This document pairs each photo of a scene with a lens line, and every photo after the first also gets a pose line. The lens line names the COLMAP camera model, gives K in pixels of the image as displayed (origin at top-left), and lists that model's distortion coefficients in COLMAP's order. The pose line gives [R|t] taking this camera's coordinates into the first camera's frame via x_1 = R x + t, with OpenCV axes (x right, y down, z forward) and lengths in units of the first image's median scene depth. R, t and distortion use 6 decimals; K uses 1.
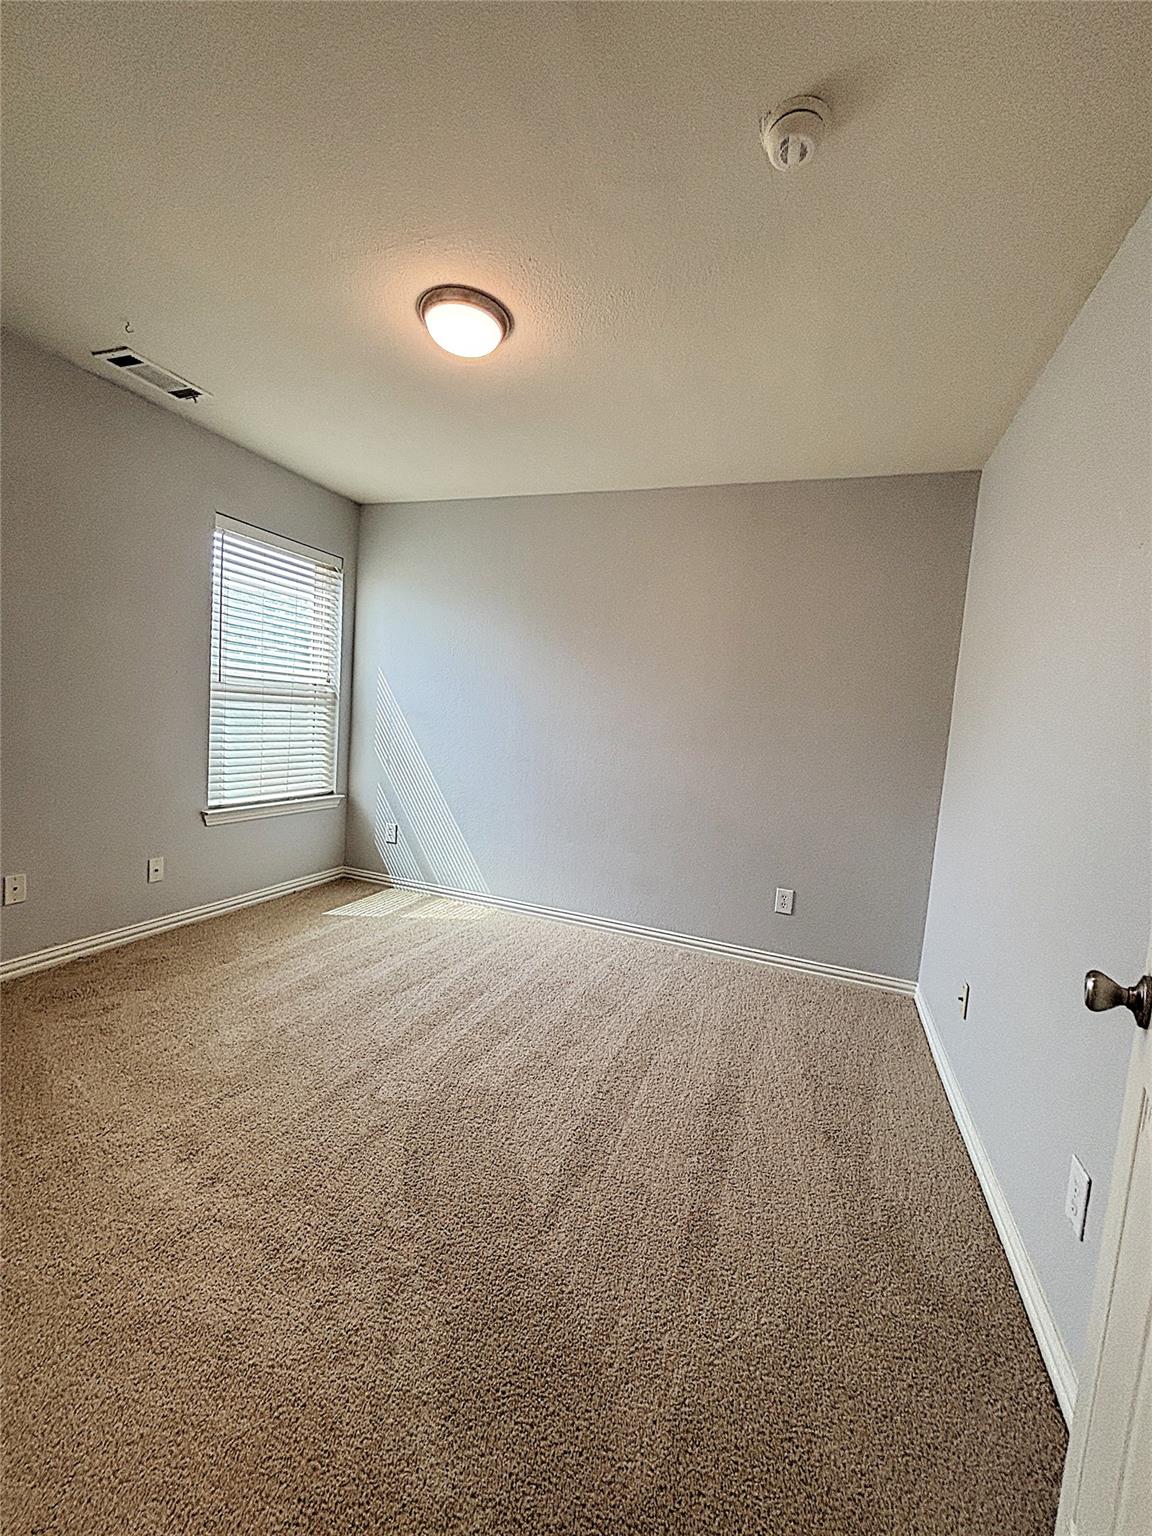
lens RADIAL K [[623.1, 0, 576.0], [0, 623.1, 768.0], [0, 0, 1]] dist [0.000597, -0.000222]
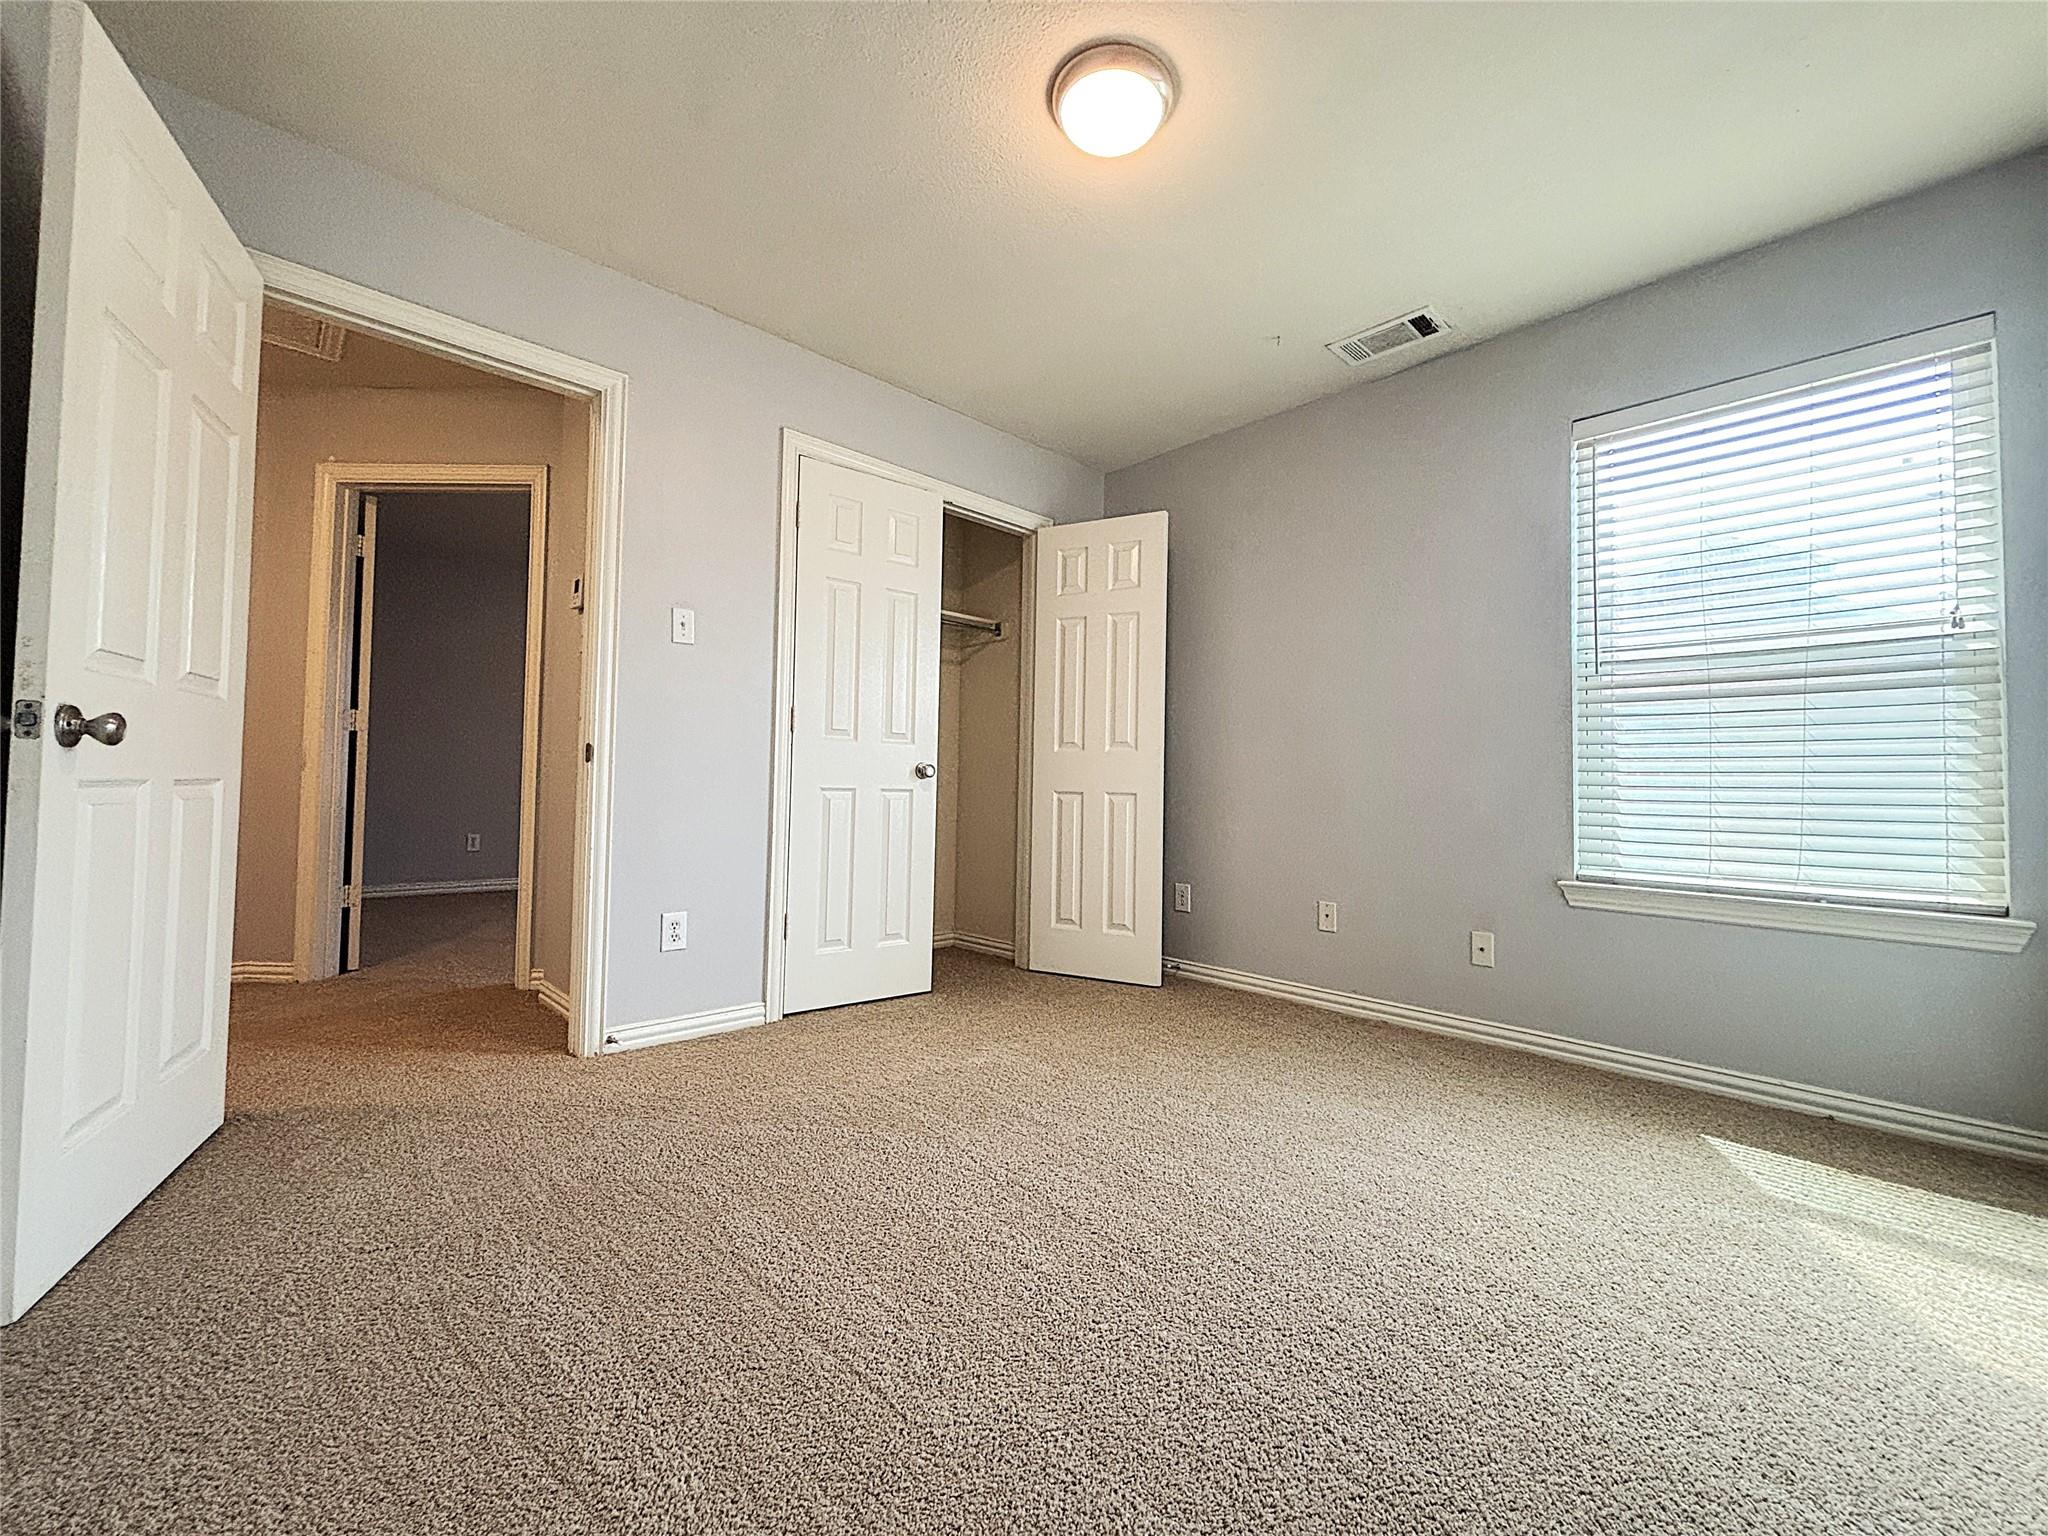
lens RADIAL K [[830.8, 0, 1024.0], [0, 830.8, 768.0], [0, 0, 1]] dist [0.000597, -0.000222]
pose [[-0.441011, -0.104485, -0.891399, 0.376099], [-0.124931, 0.990678, -0.054313, 0.064397], [0.888764, 0.087411, -0.449953, 0.812973]]
